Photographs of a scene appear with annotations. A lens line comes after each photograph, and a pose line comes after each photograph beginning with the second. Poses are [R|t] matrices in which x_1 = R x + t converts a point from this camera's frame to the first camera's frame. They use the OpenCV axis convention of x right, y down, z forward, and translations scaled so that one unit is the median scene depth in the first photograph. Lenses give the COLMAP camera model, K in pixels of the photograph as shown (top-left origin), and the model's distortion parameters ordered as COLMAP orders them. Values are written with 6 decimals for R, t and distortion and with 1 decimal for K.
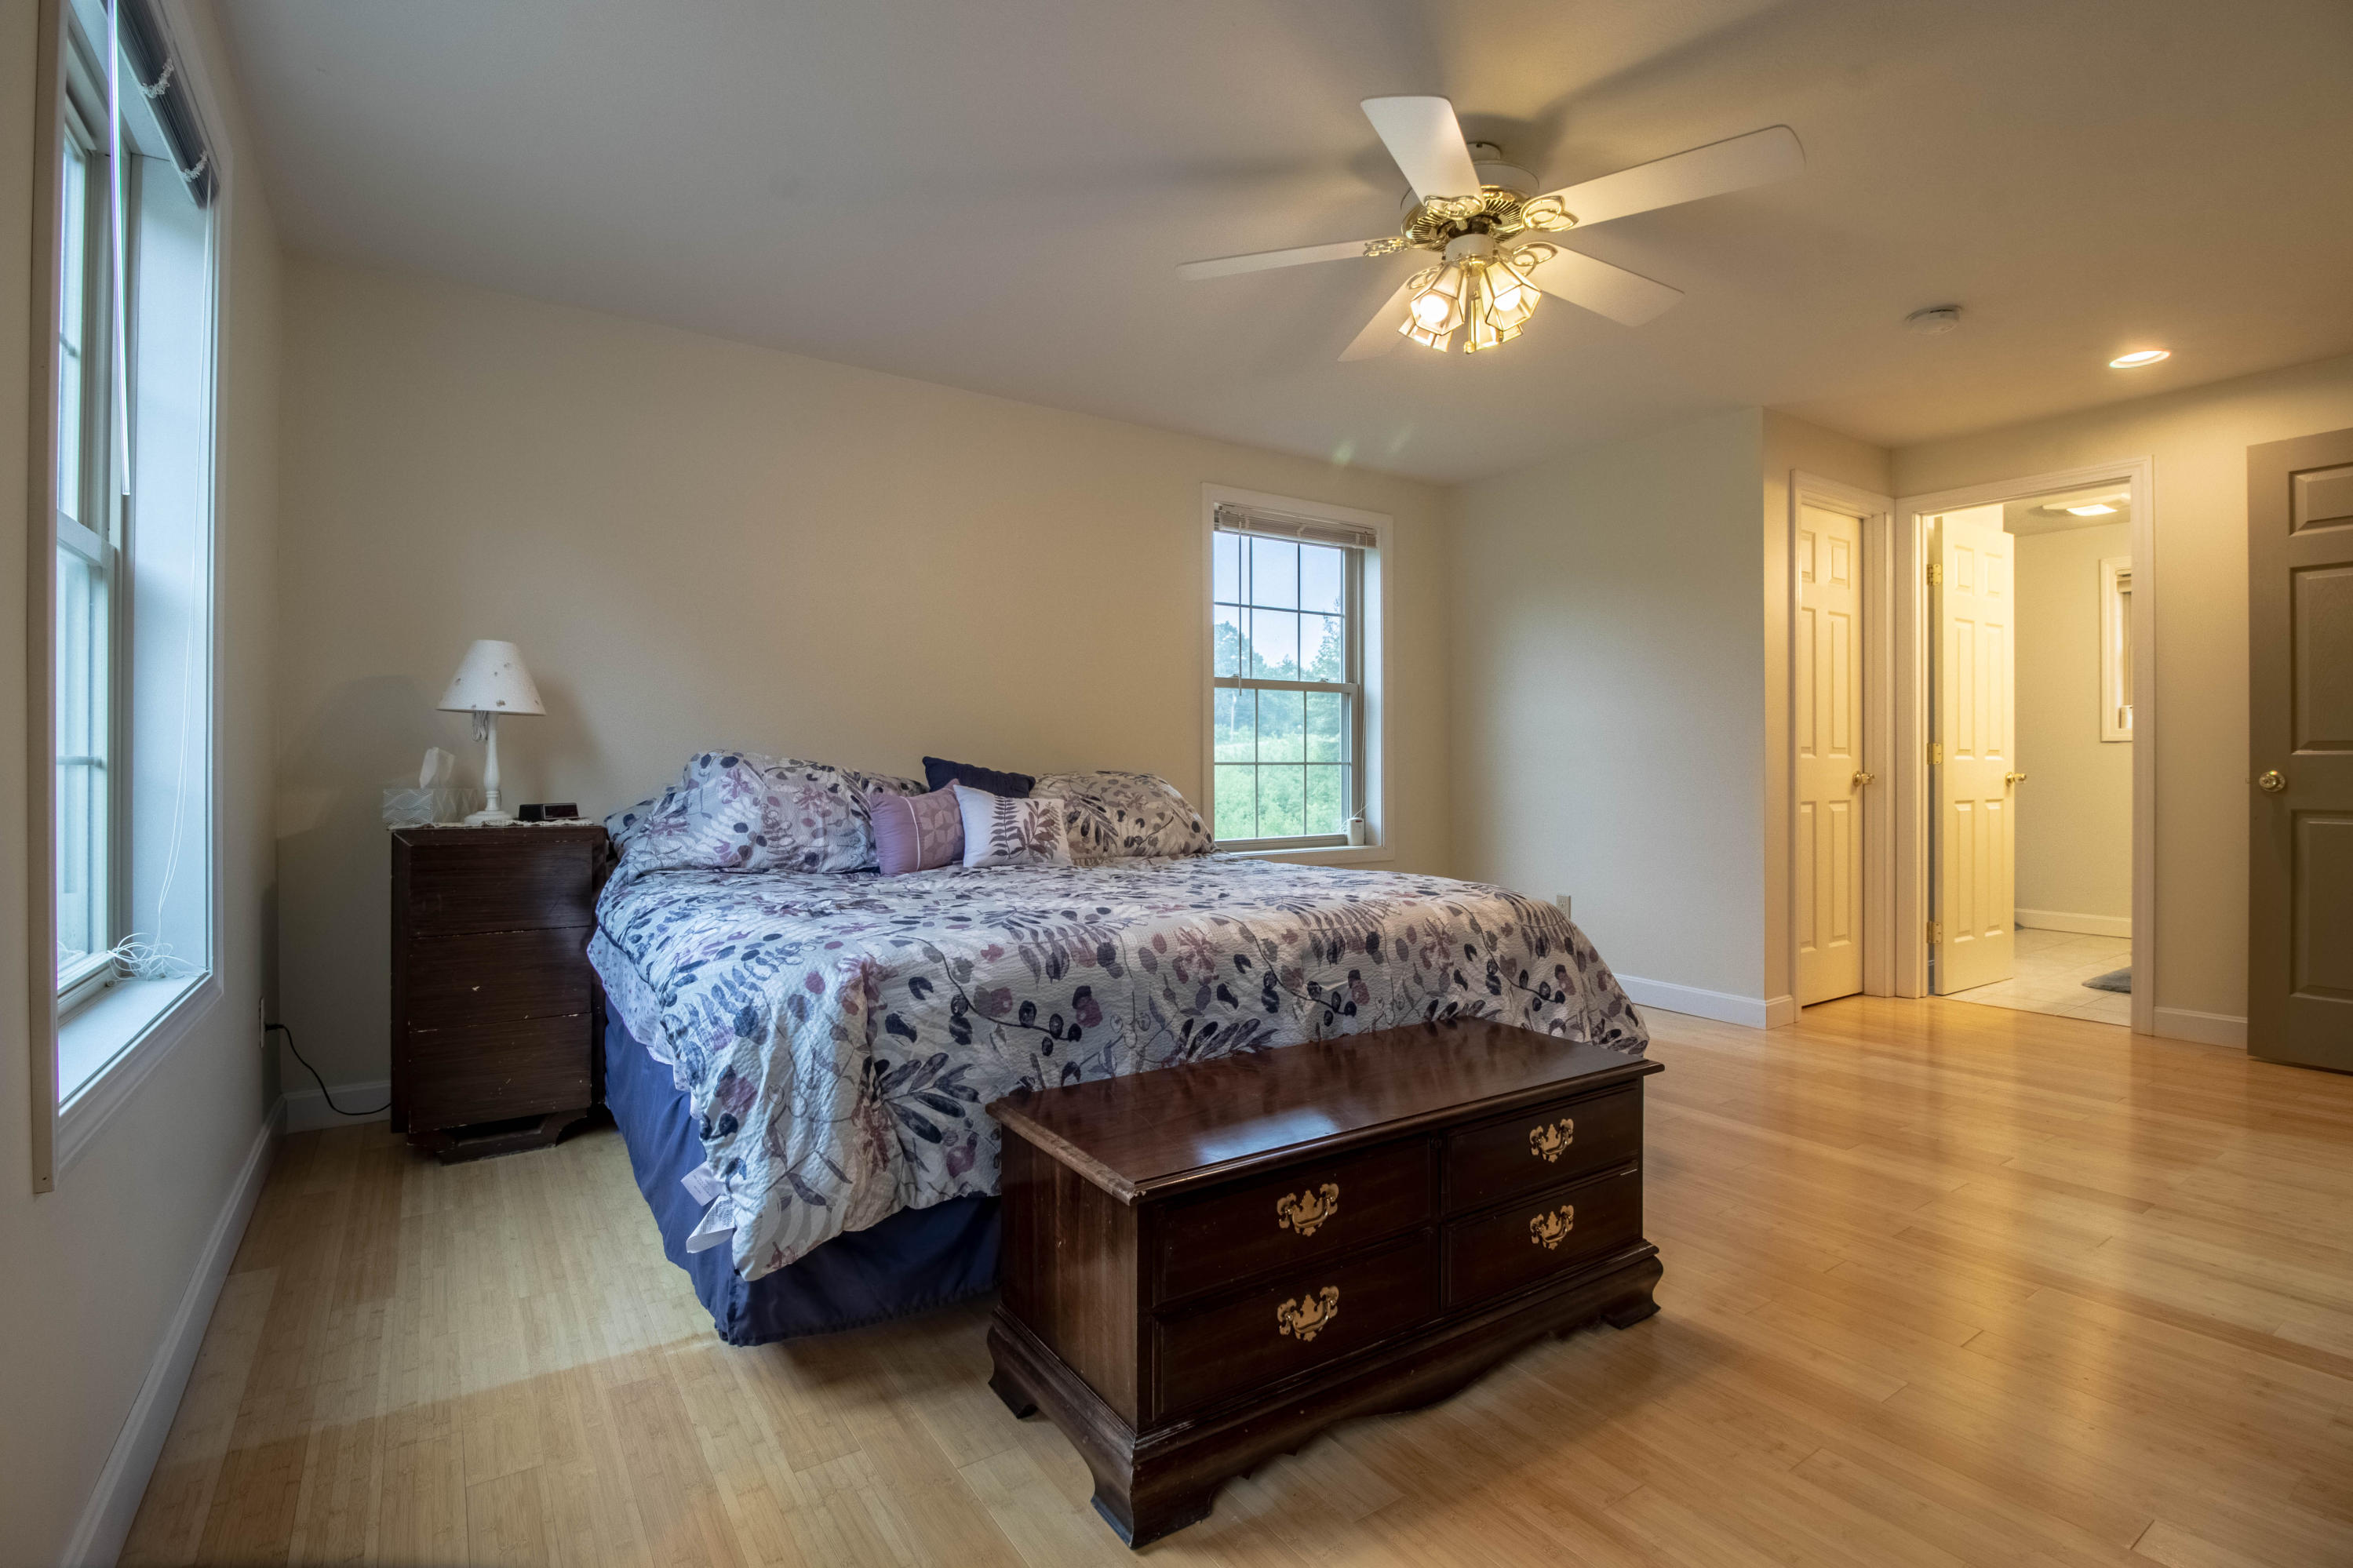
lens RADIAL K [[1084.5, 0, 1179.2], [0, 1084.5, 779.4], [0, 0, 1]] dist [-0.008919, -0.002543]
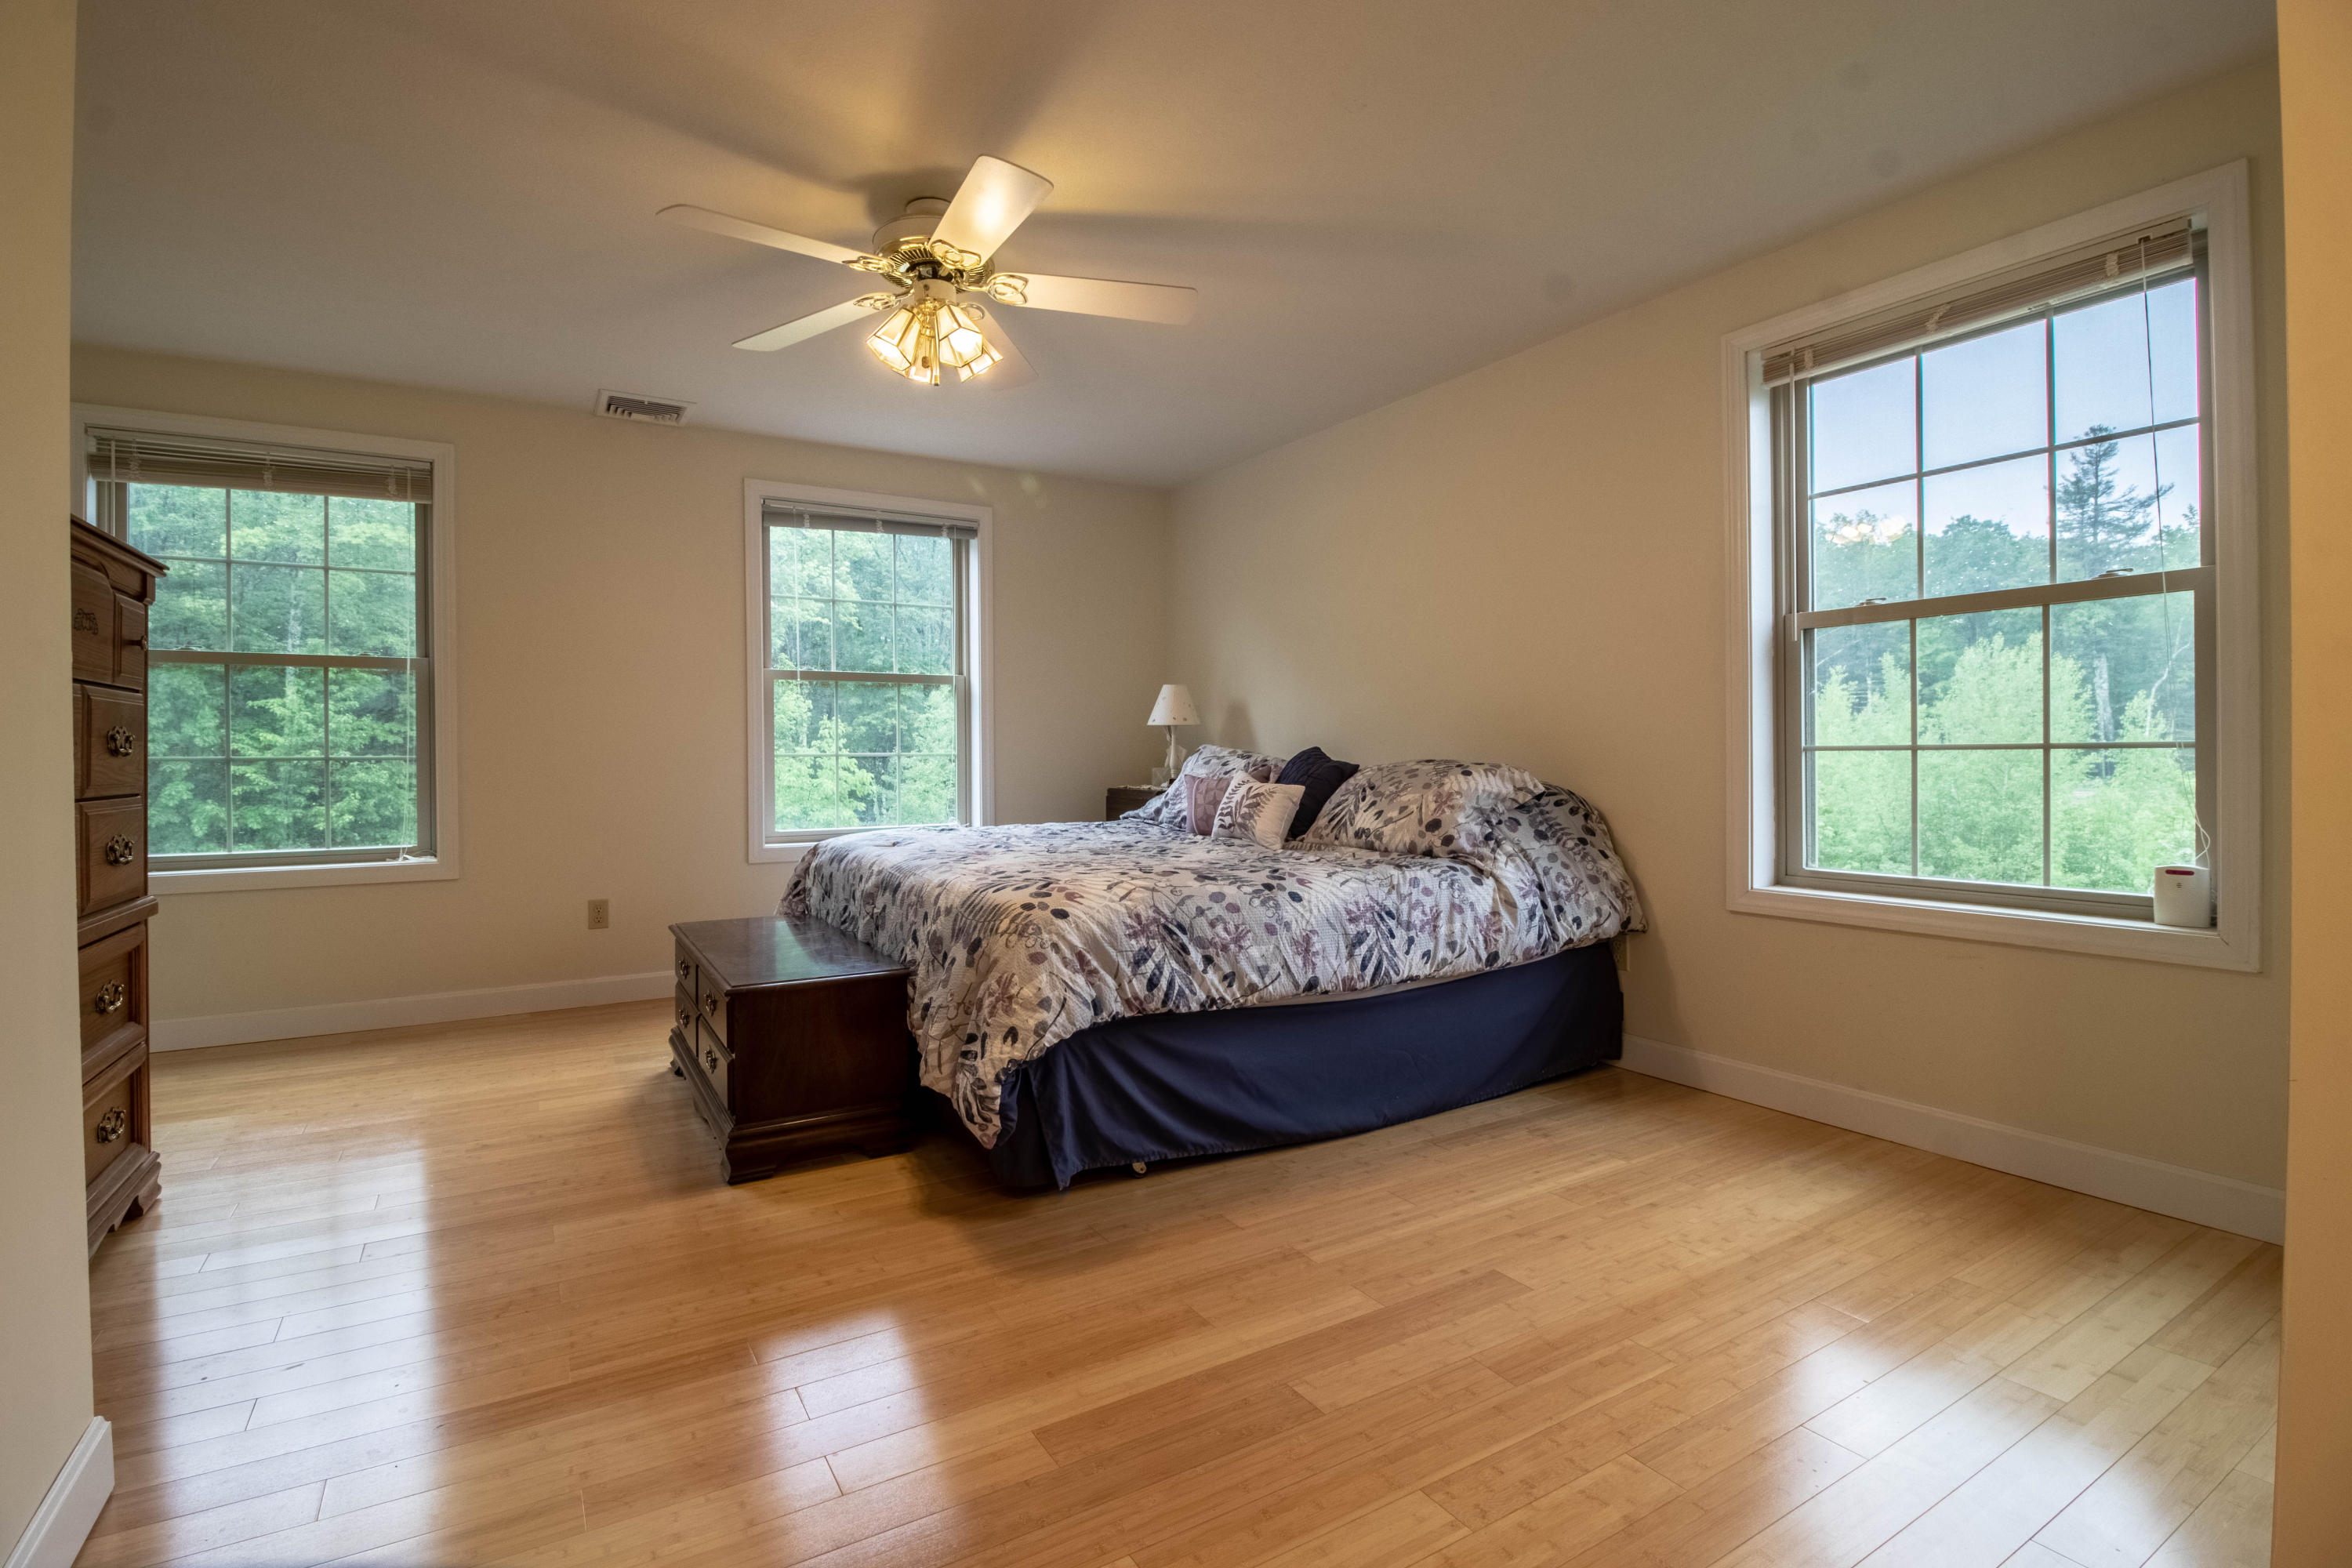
lens RADIAL K [[1084.2, 0, 1181.6], [0, 1084.2, 758.4], [0, 0, 1]] dist [-0.008919, -0.002543]
pose [[-0.042395, 0.002374, -0.999098, 0.937362], [-0.006903, 0.999973, 0.002669, -0.011668], [0.999077, 0.007010, -0.042378, 0.873406]]
